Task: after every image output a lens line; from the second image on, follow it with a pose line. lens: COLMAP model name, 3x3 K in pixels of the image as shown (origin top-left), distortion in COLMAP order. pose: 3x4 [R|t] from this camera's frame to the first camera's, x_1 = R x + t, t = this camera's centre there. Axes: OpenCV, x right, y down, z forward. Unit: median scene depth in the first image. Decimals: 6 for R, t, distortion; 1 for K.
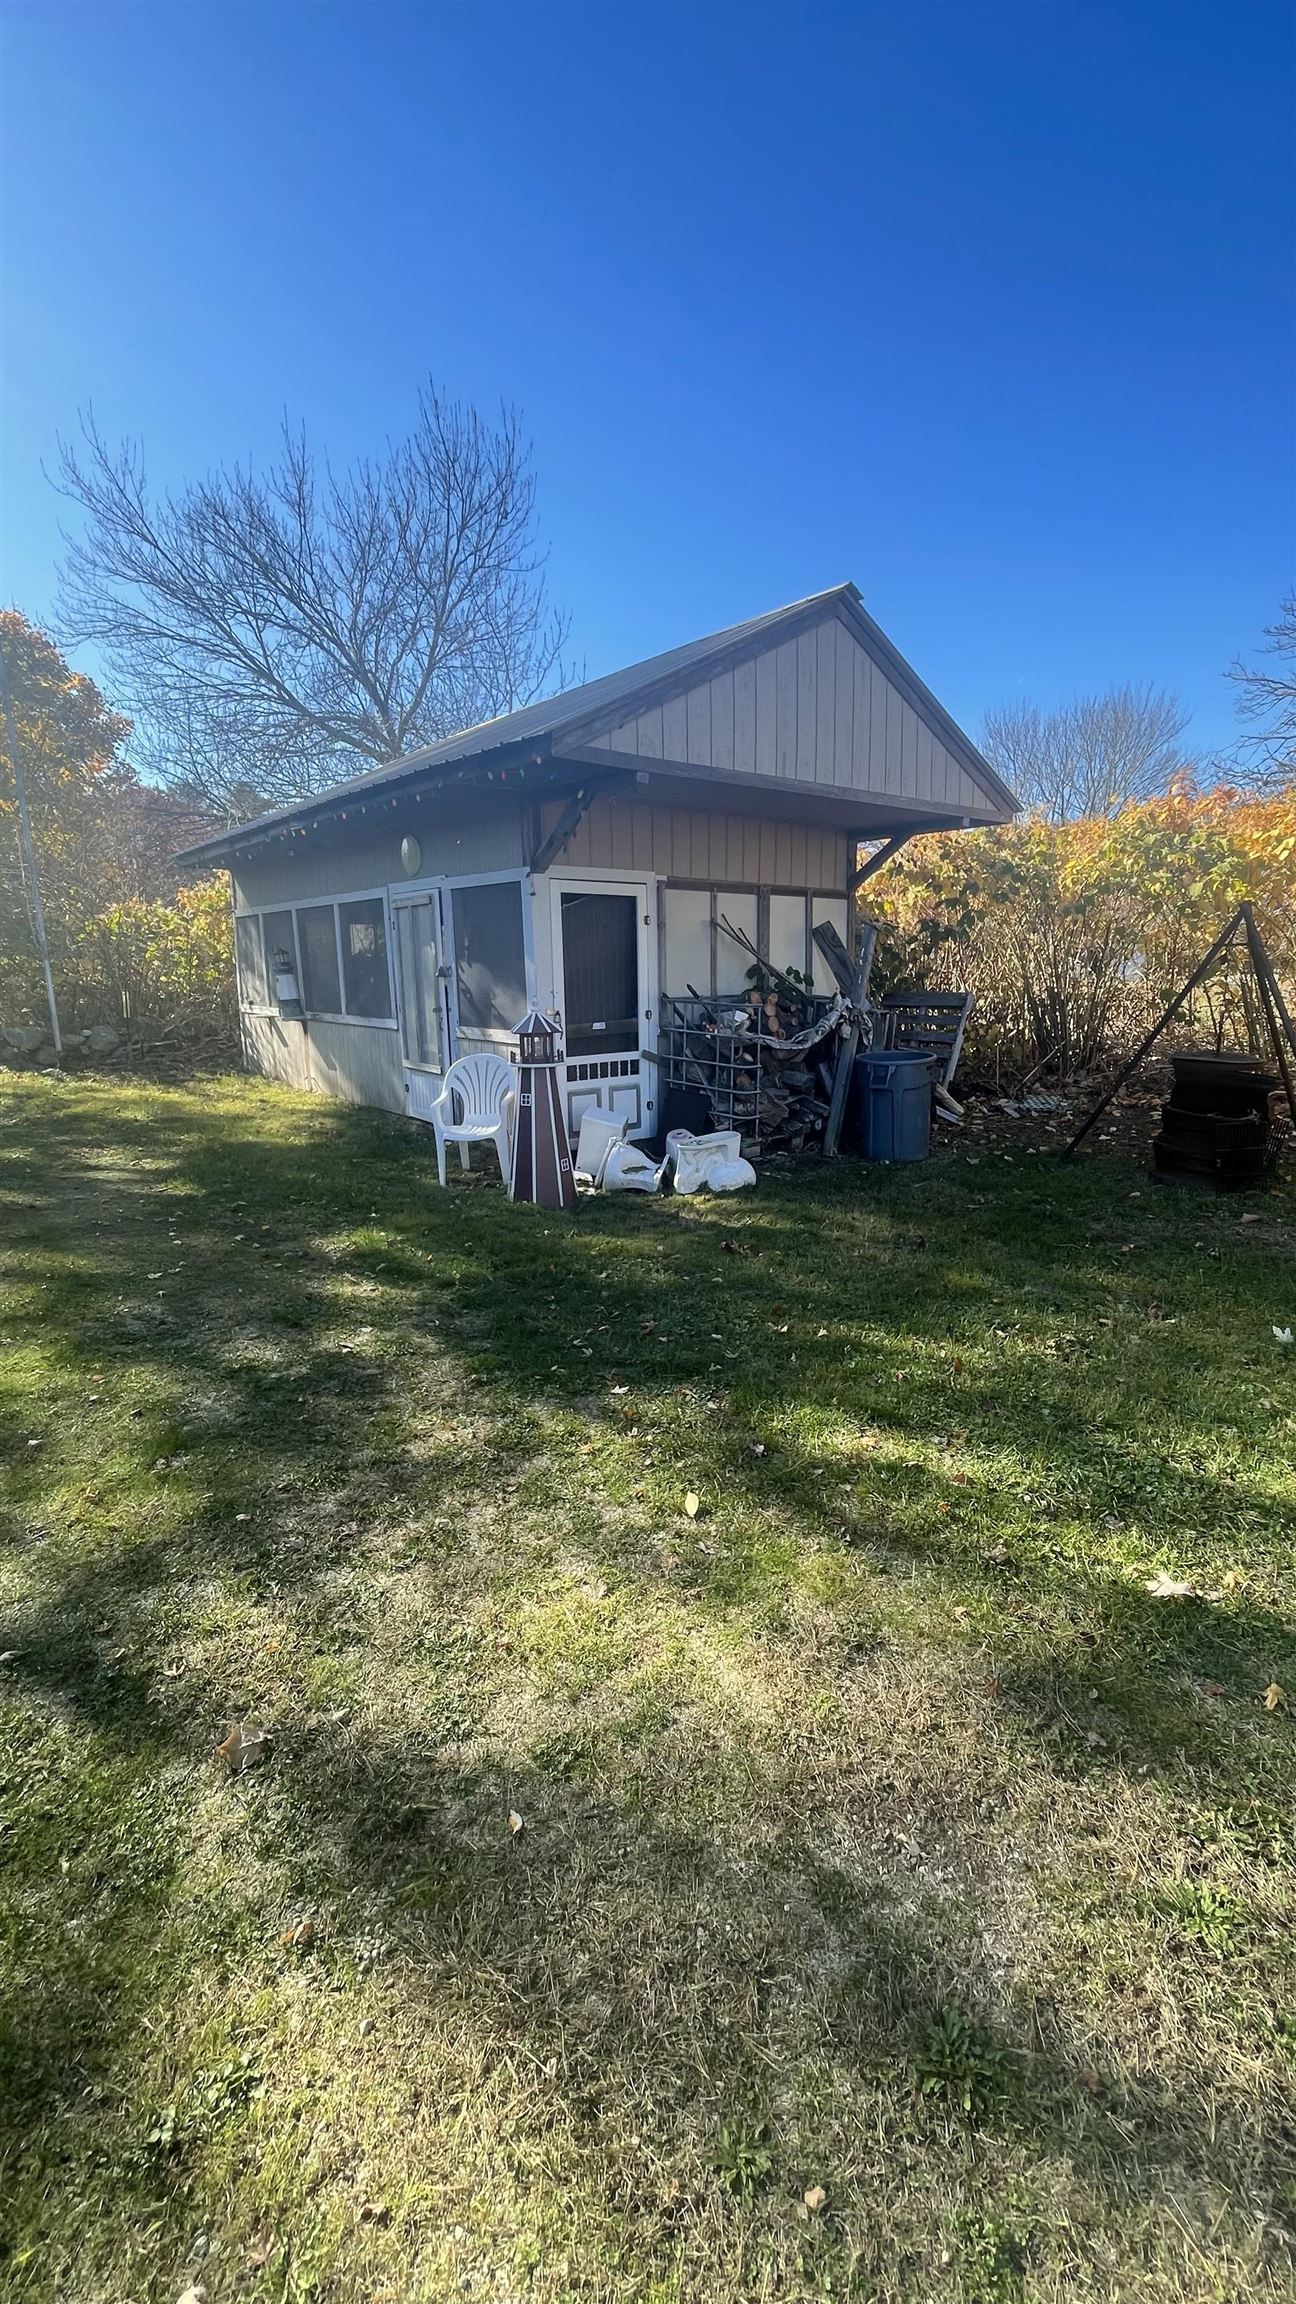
lens RADIAL K [[929.3, 0, 647.8], [0, 929.3, 1149.3], [0, 0, 1]] dist [-0.000799, -0.000382]
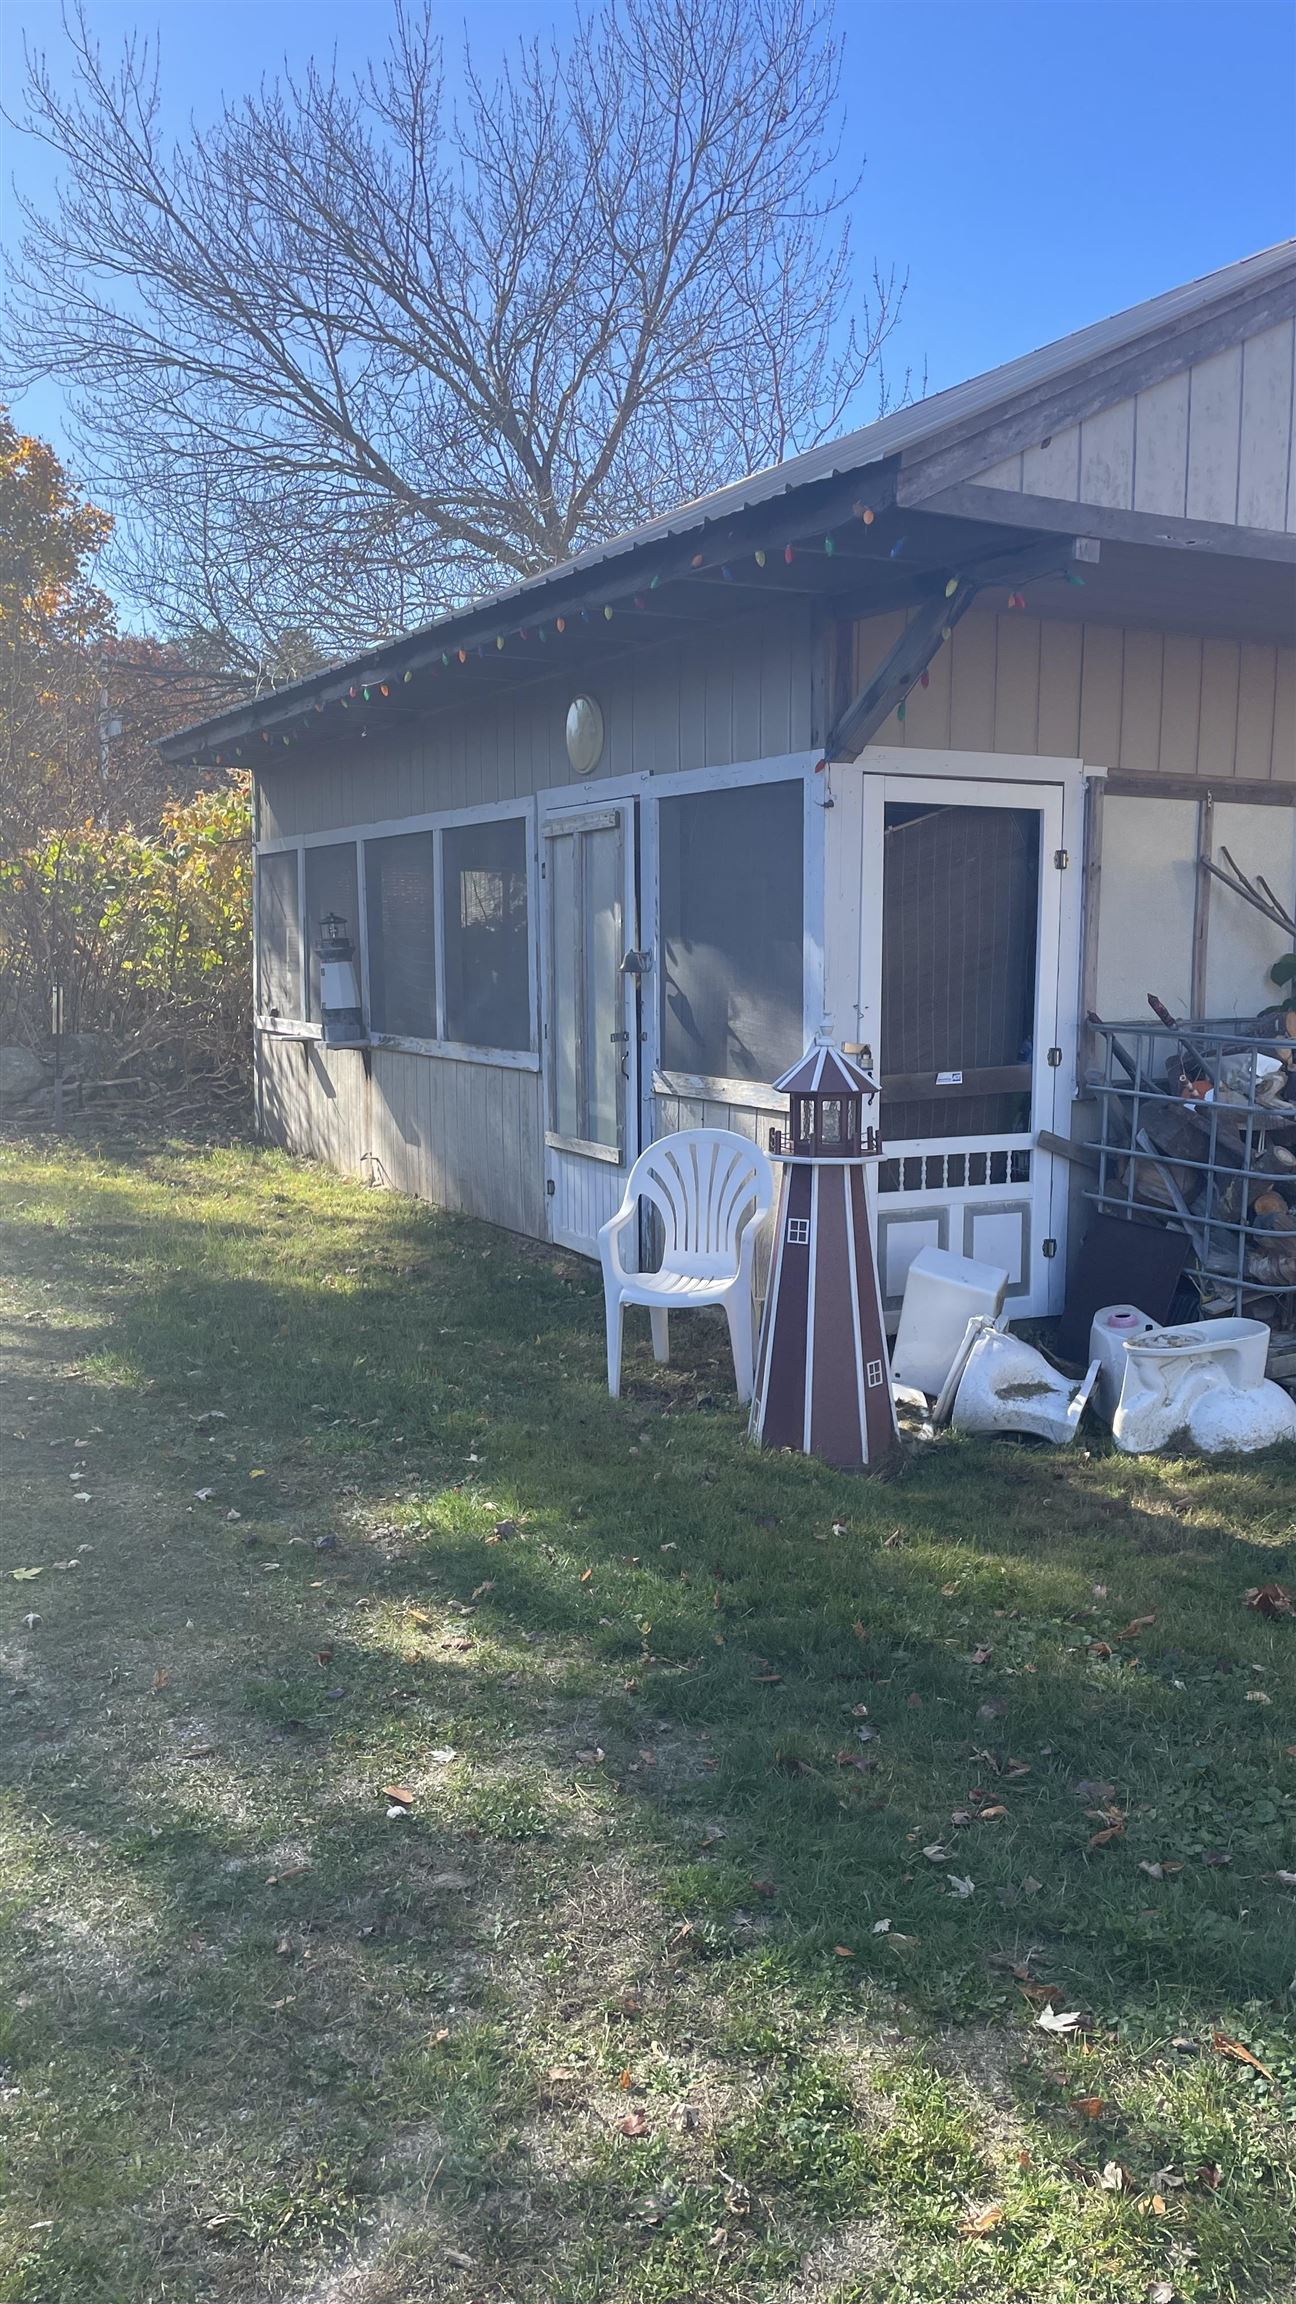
lens RADIAL K [[1733.1, 0, 653.2], [0, 1733.1, 1157.8], [0, 0, 1]] dist [0.105064, -0.129021]
pose [[0.981534, 0.036795, -0.187717, -0.032845], [-0.051541, 0.995904, -0.074286, -0.017632], [0.184214, 0.082590, 0.979410, 0.099285]]
